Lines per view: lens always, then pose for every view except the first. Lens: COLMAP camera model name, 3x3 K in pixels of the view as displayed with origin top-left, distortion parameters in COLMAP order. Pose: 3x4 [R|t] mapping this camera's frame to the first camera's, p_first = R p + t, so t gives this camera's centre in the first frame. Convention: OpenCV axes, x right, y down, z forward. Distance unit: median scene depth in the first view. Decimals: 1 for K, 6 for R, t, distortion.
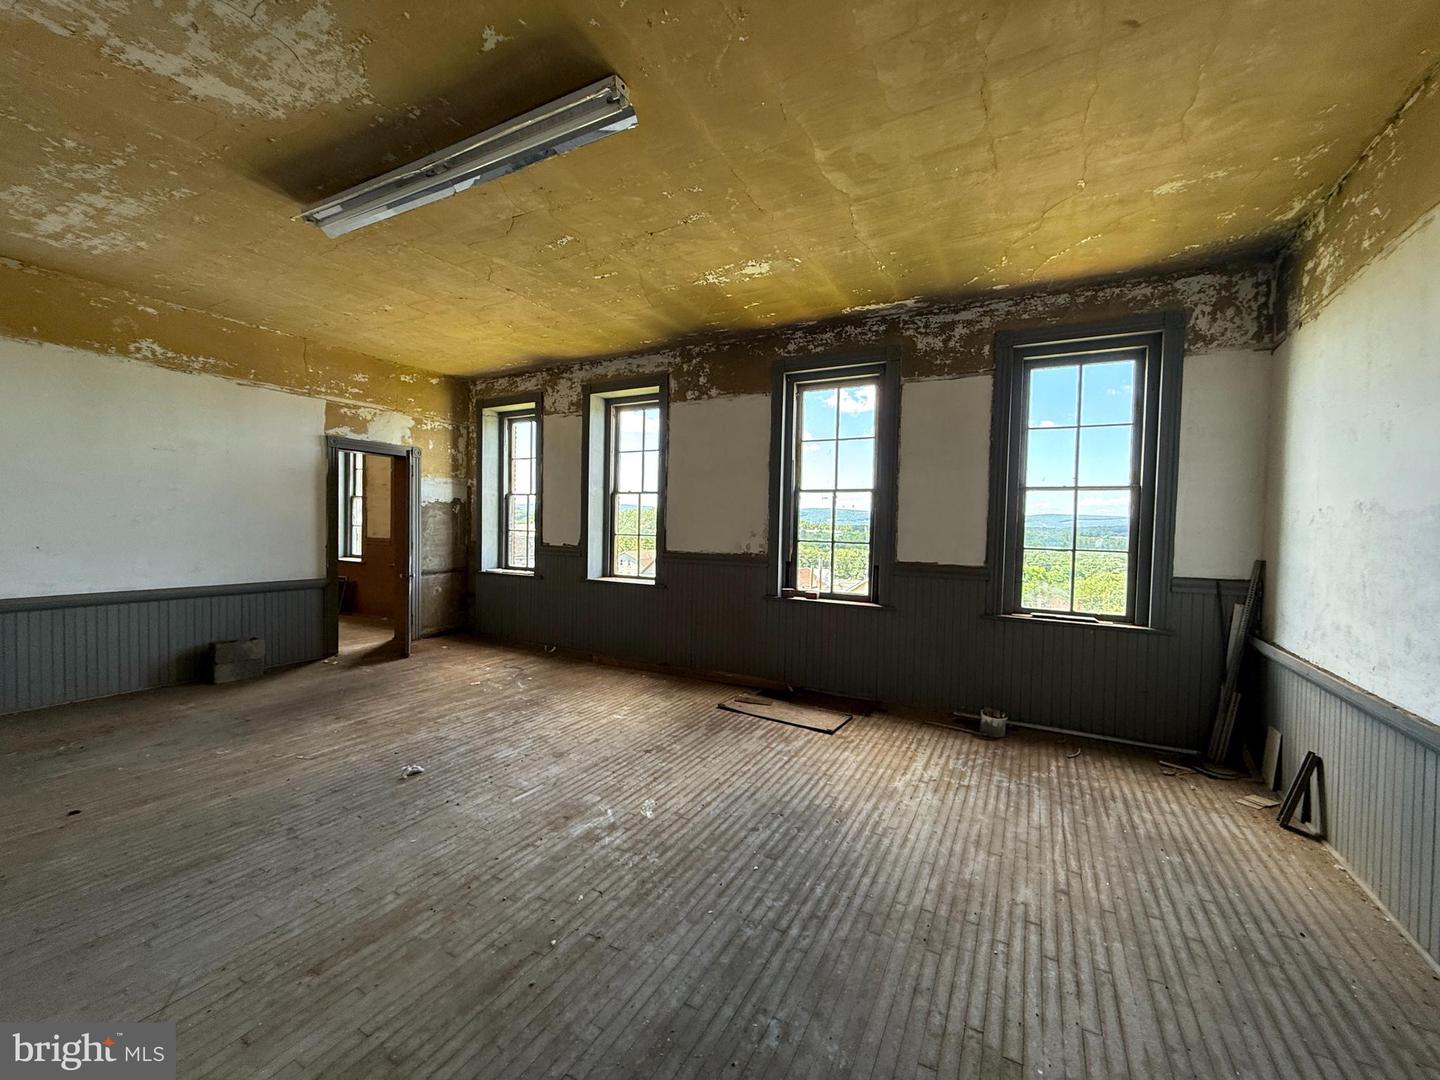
lens RADIAL K [[569.9, 0, 716.7], [0, 569.9, 538.7], [0, 0, 1]] dist [-0.001051, 0.000062]
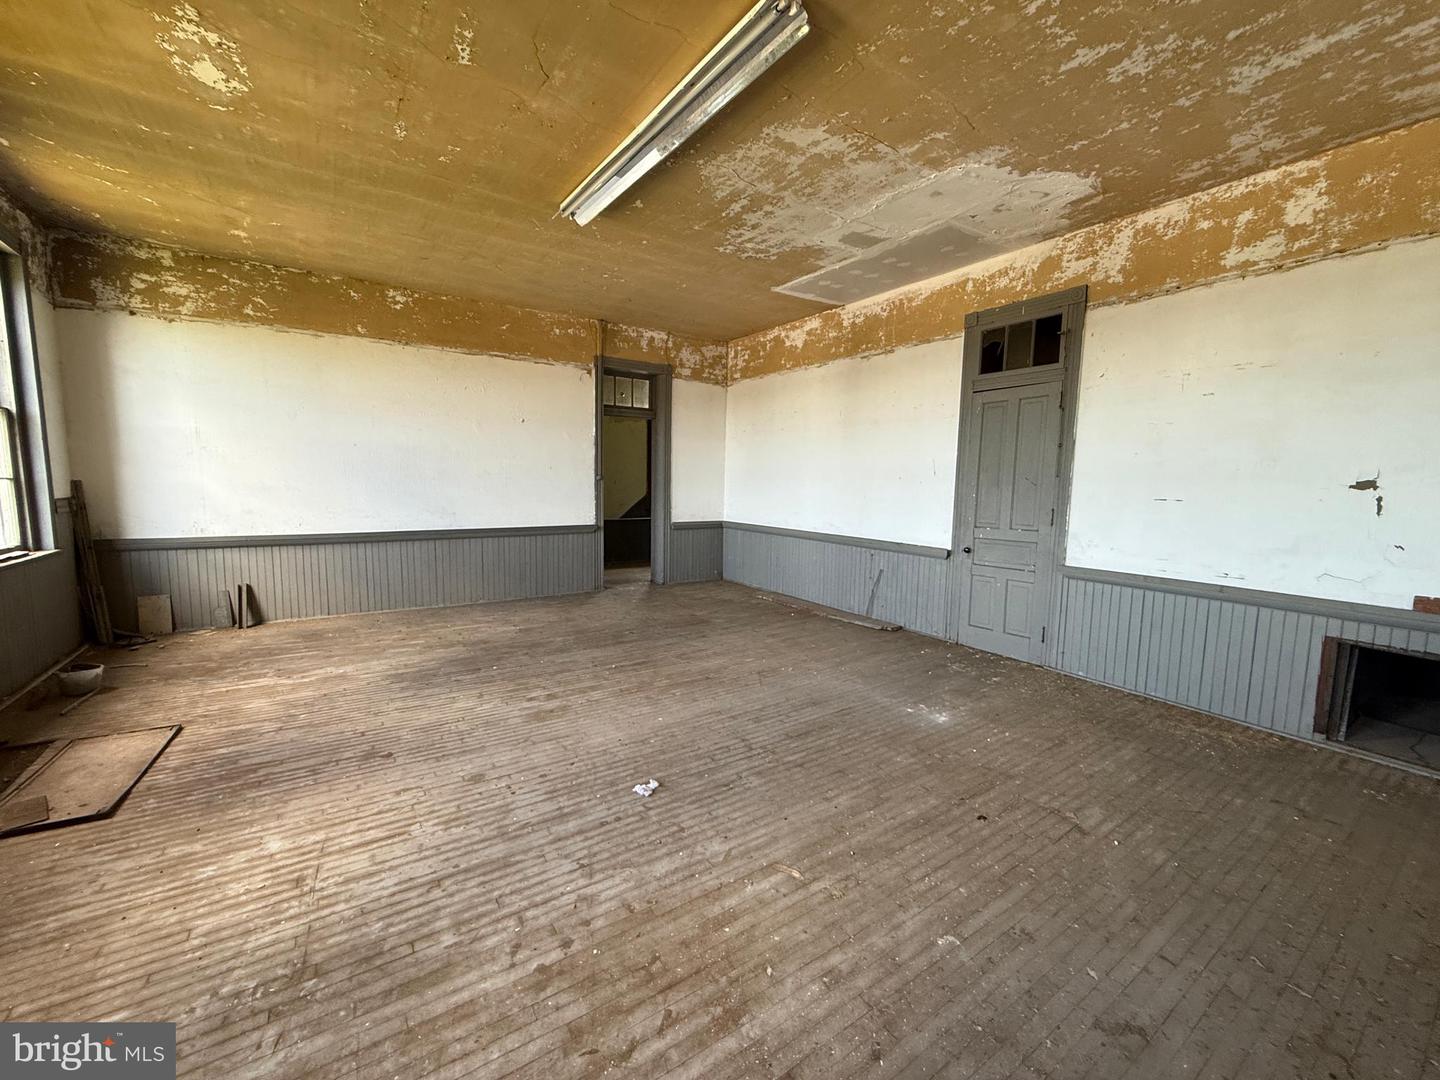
lens RADIAL K [[569.9, 0, 716.7], [0, 569.9, 538.7], [0, 0, 1]] dist [-0.001051, 0.000062]
pose [[-0.887550, -0.085408, 0.452726, -0.841295], [-0.026252, 0.990445, 0.135385, -0.039951], [-0.459963, 0.108276, -0.881312, 1.430789]]
